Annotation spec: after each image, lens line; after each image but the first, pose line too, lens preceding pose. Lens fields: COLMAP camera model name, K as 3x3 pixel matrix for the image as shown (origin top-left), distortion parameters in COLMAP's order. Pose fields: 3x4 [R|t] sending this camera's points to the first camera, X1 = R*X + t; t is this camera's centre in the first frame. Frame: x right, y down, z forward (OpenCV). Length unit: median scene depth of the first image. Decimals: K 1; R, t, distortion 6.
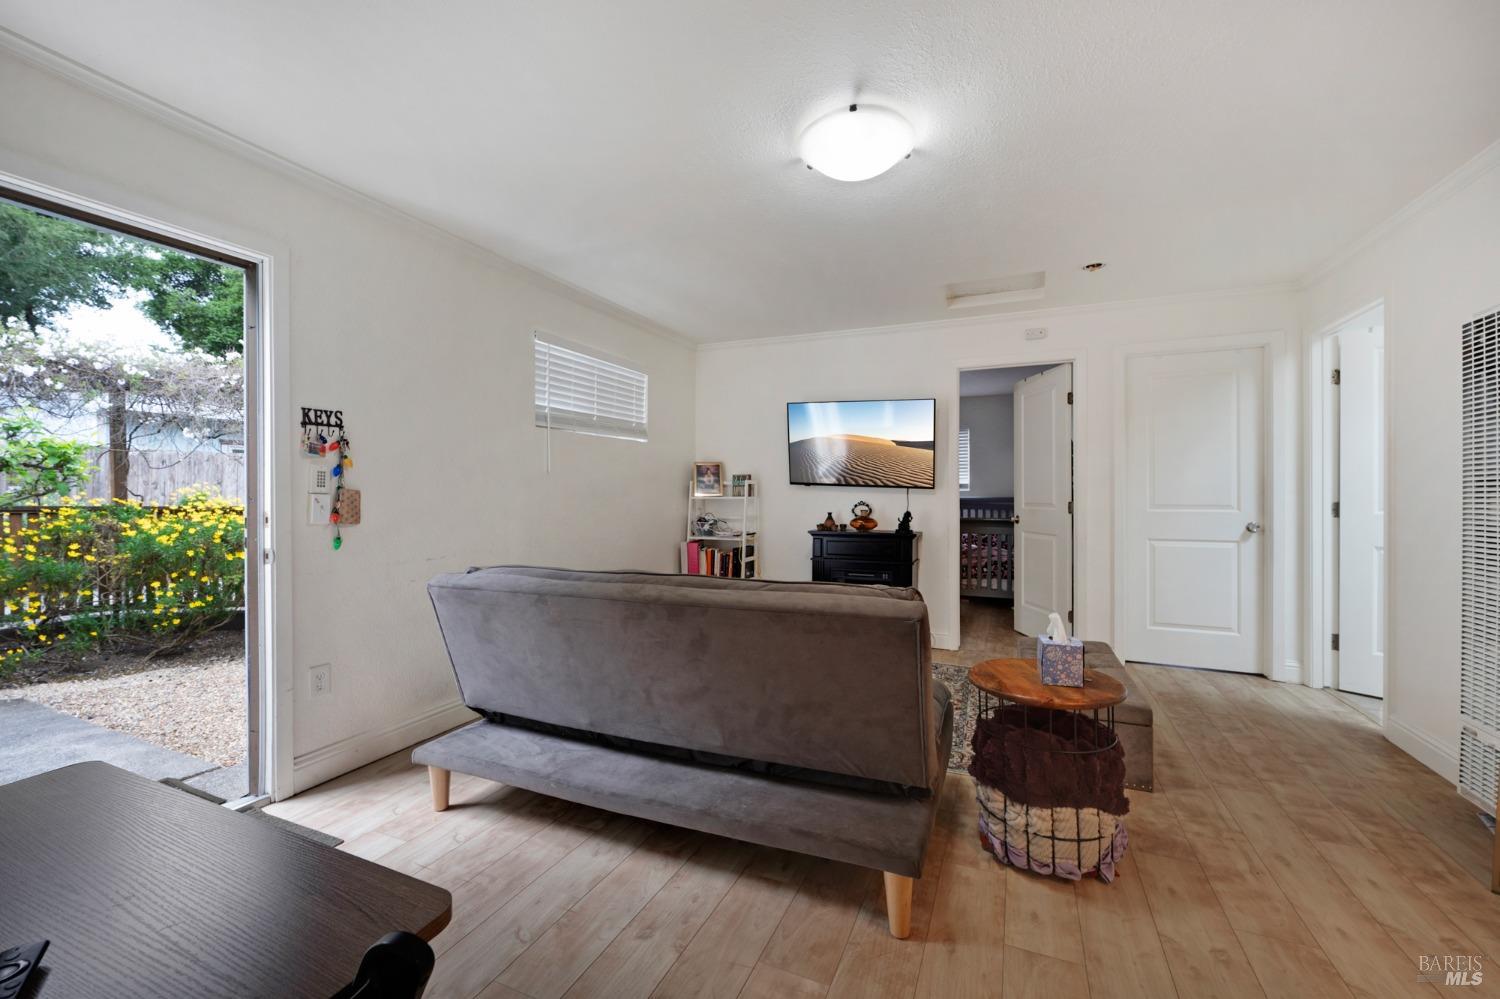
lens RADIAL K [[596.5, 0, 755.1], [0, 596.5, 493.6], [0, 0, 1]] dist [-0.012849, 0.000178]
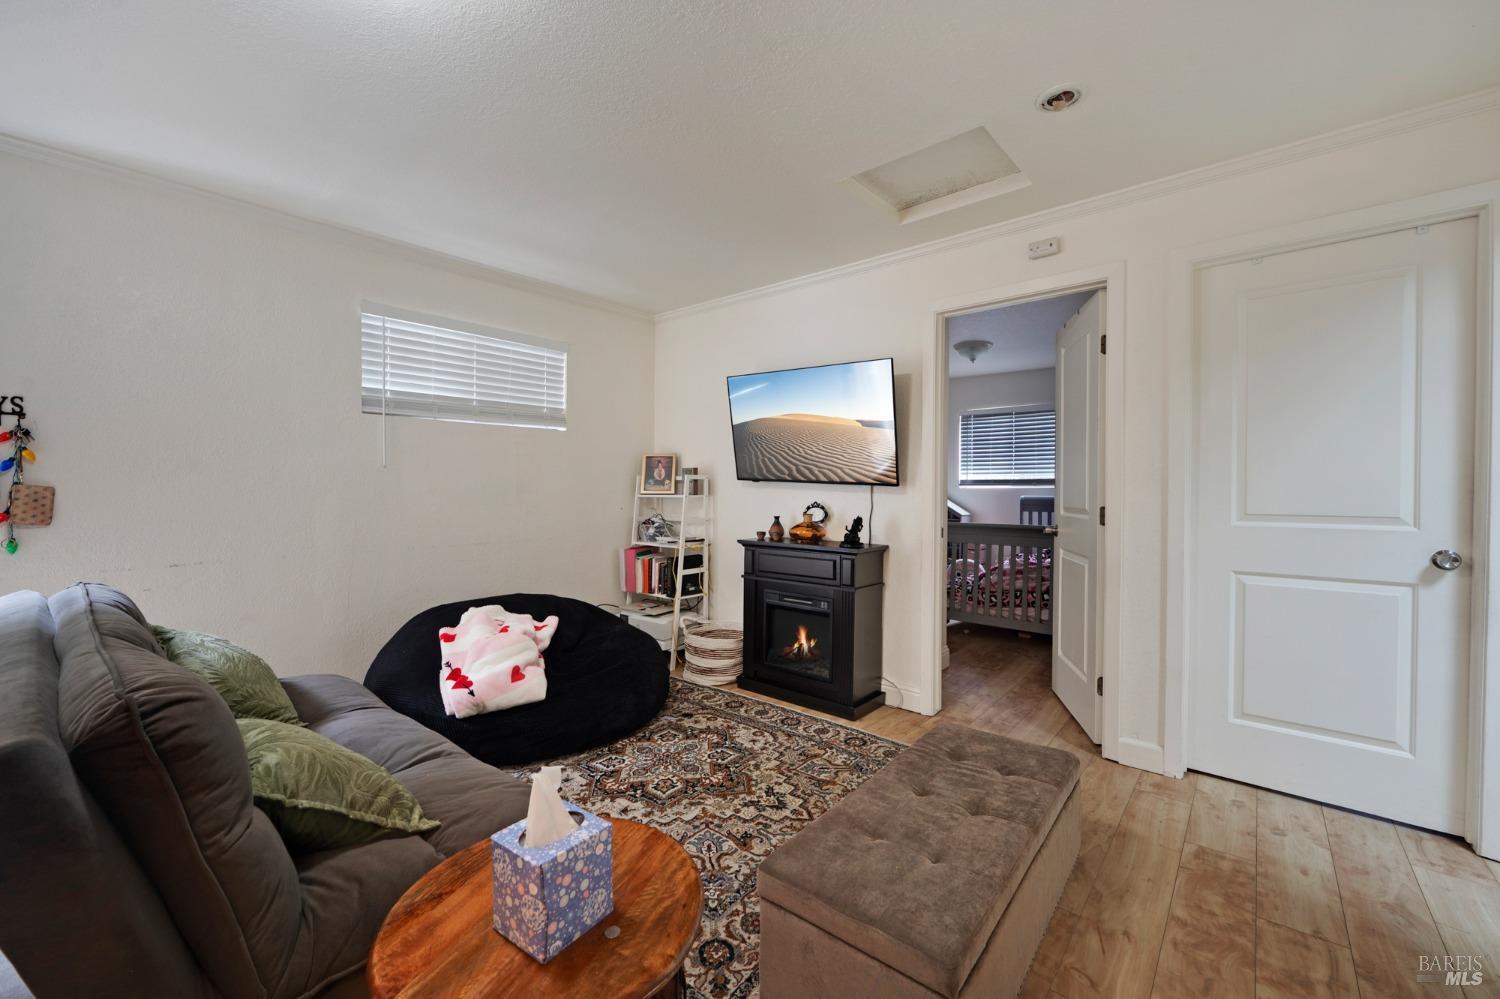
lens RADIAL K [[596.5, 0, 749.8], [0, 596.5, 496.3], [0, 0, 1]] dist [-0.012849, 0.000178]
pose [[0.957479, 0.007164, -0.288415, 0.350066], [-0.003929, 0.999923, 0.011795, -0.003284], [0.288477, -0.010160, 0.957433, 0.280239]]
